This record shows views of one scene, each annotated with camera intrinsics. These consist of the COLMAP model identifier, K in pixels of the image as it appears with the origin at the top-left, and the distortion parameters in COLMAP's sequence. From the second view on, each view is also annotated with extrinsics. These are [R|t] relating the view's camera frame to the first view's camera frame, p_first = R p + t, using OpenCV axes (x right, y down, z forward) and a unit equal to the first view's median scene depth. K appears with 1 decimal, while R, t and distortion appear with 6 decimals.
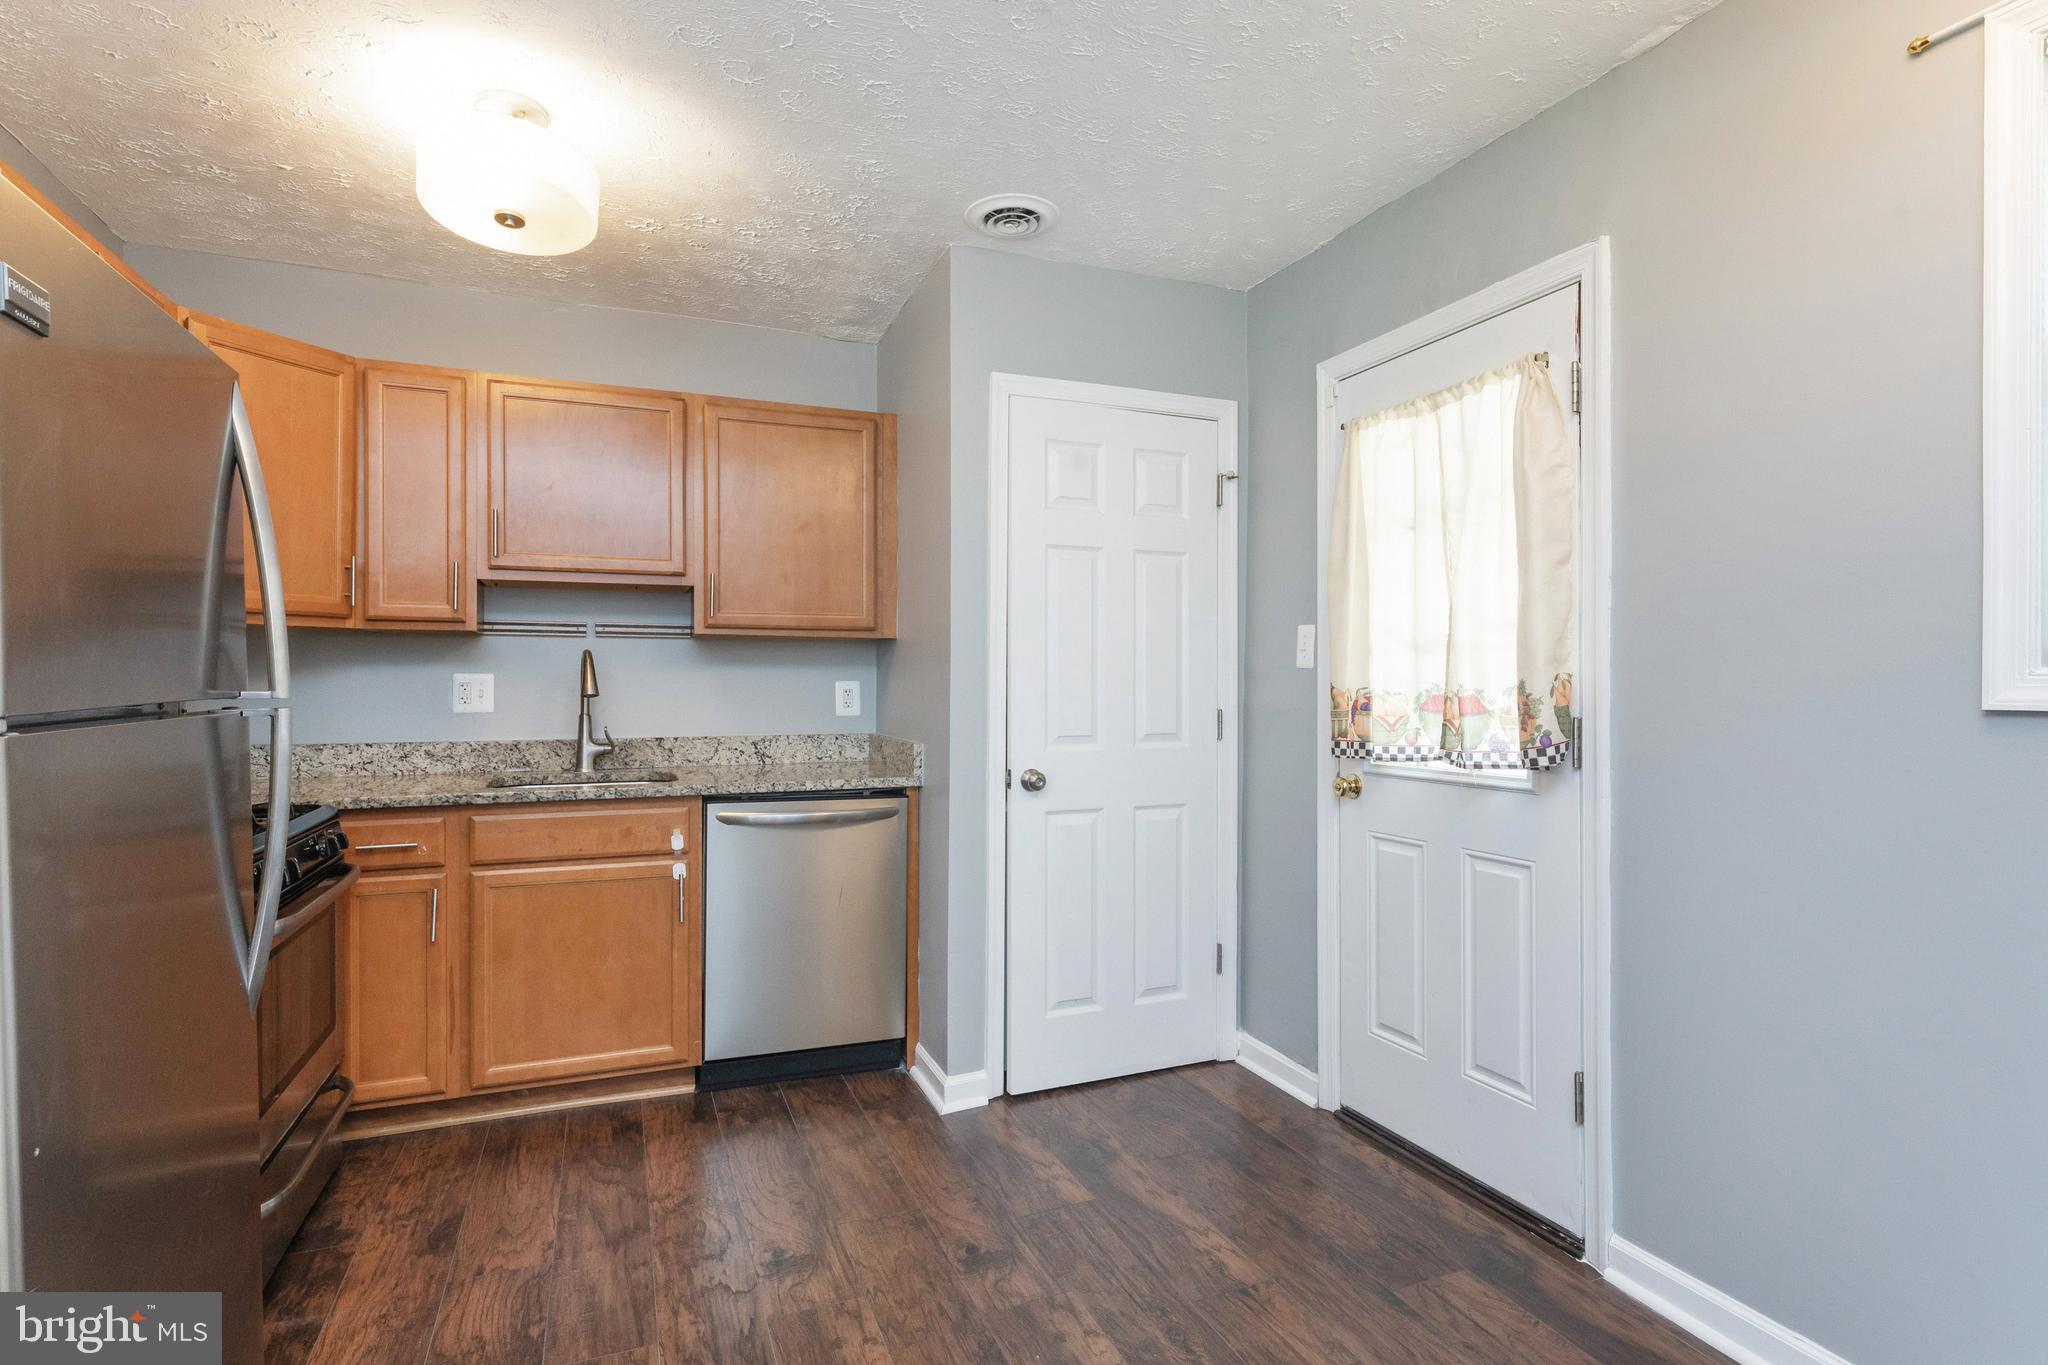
lens RADIAL K [[1019.3, 0, 1014.0], [0, 1019.3, 687.3], [0, 0, 1]] dist [-0.001833, -0.000093]
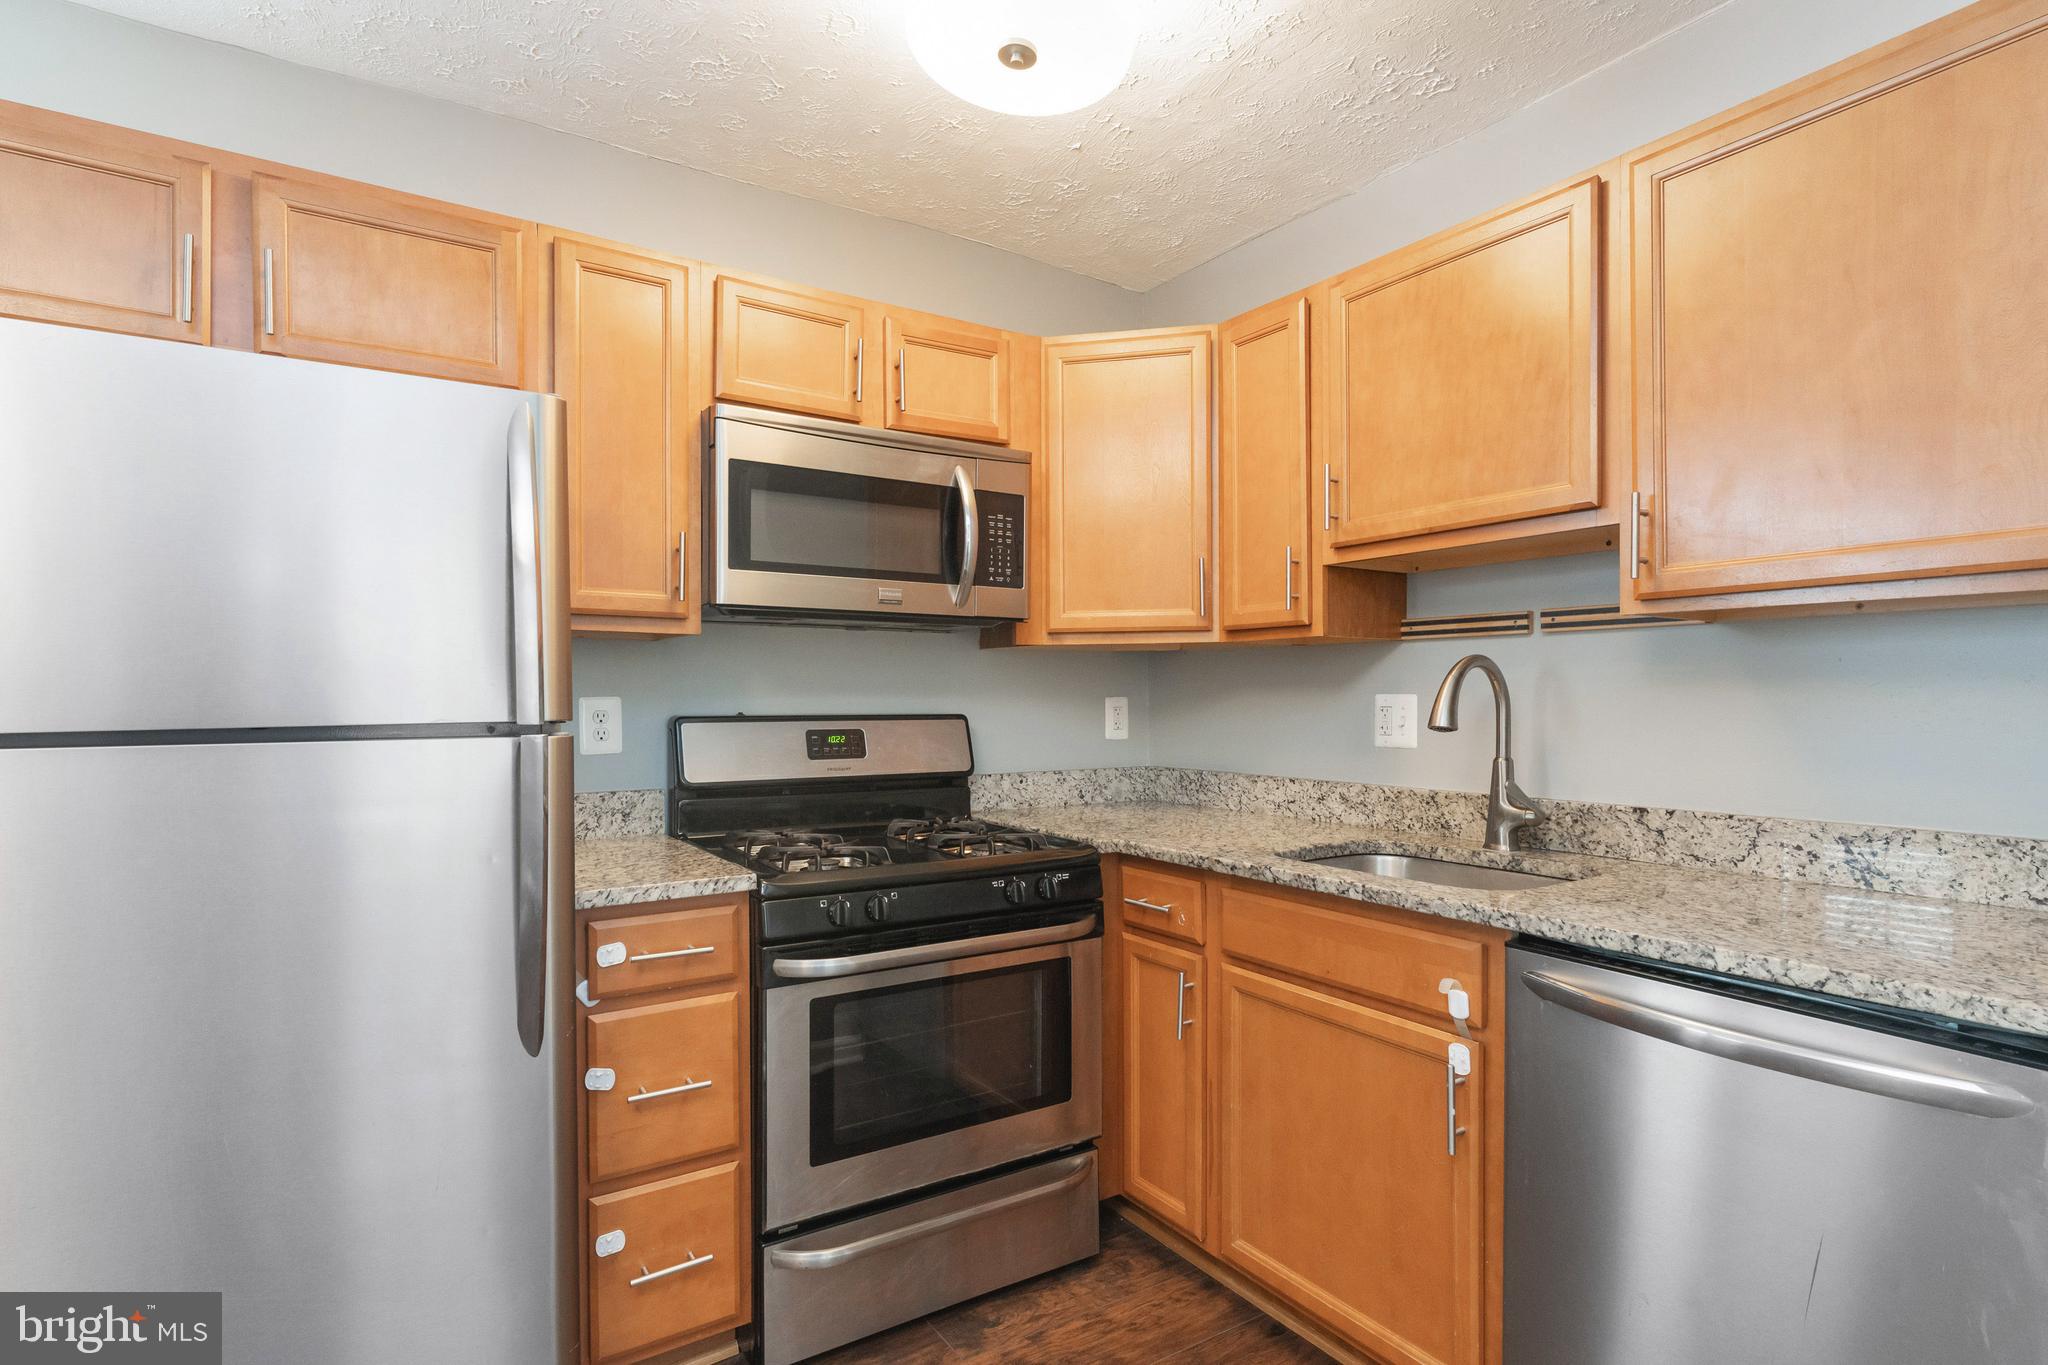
lens RADIAL K [[1019.3, 0, 990.3], [0, 1019.3, 702.0], [0, 0, 1]] dist [-0.001833, -0.000093]
pose [[0.190953, 0.000745, -0.981599, 0.150412], [-0.006734, 0.999977, -0.000551, -0.006111], [0.981576, 0.006715, 0.190954, 0.640656]]
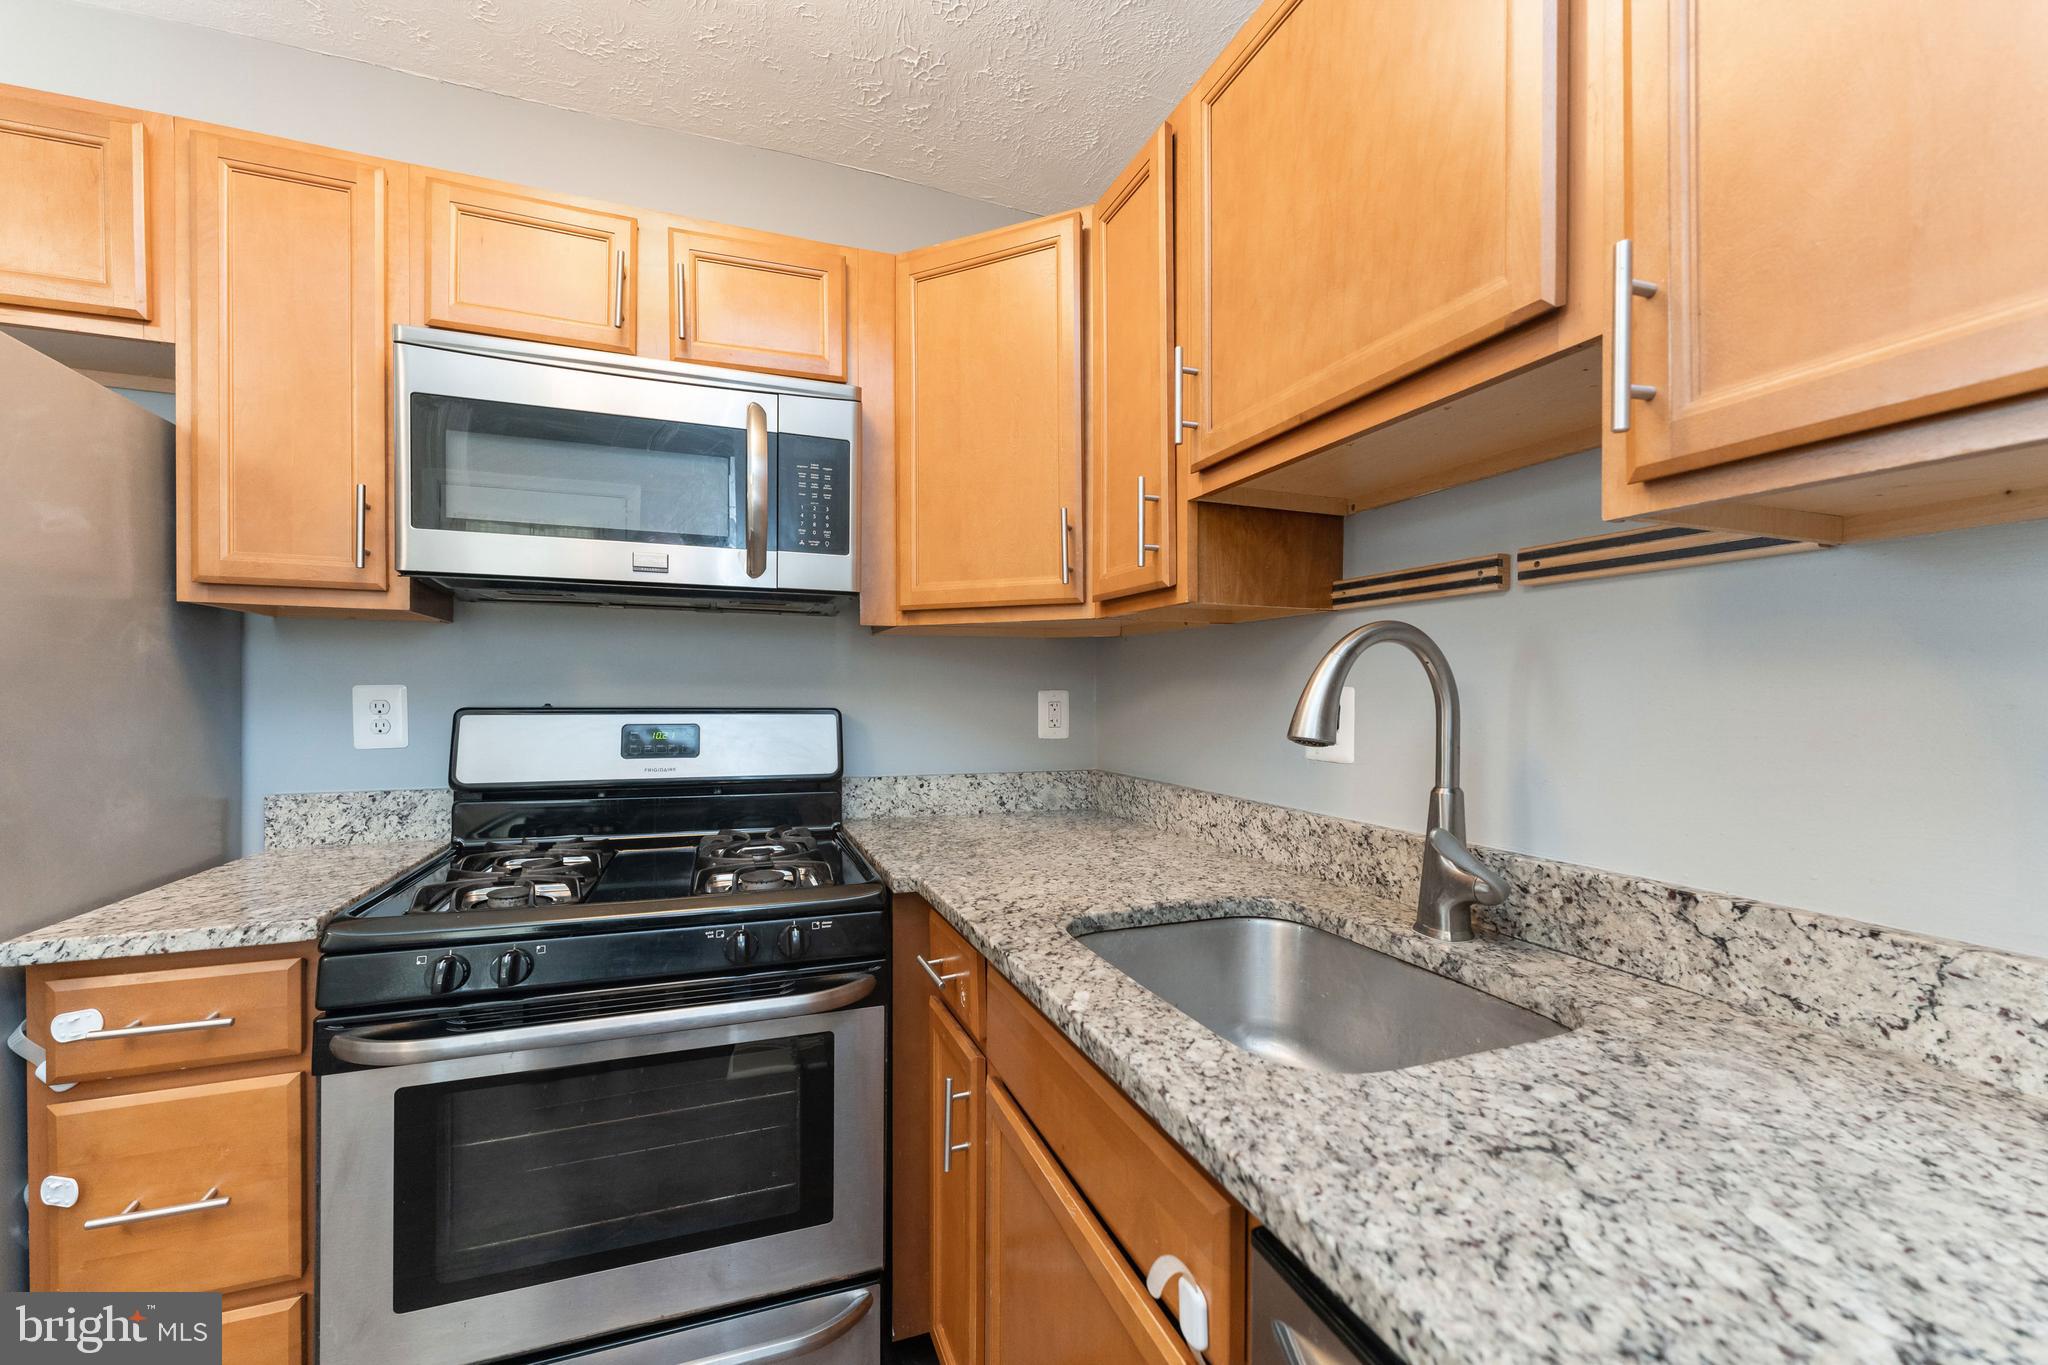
lens RADIAL K [[819.2, 0, 1004.4], [0, 819.2, 695.0], [0, 0, 1]] dist [-0.001004, 0.000620]
pose [[-0.016201, -0.001424, -0.999868, -0.116285], [-0.014279, 0.999897, -0.001193, -0.007051], [0.999767, 0.014257, -0.016220, 0.937605]]
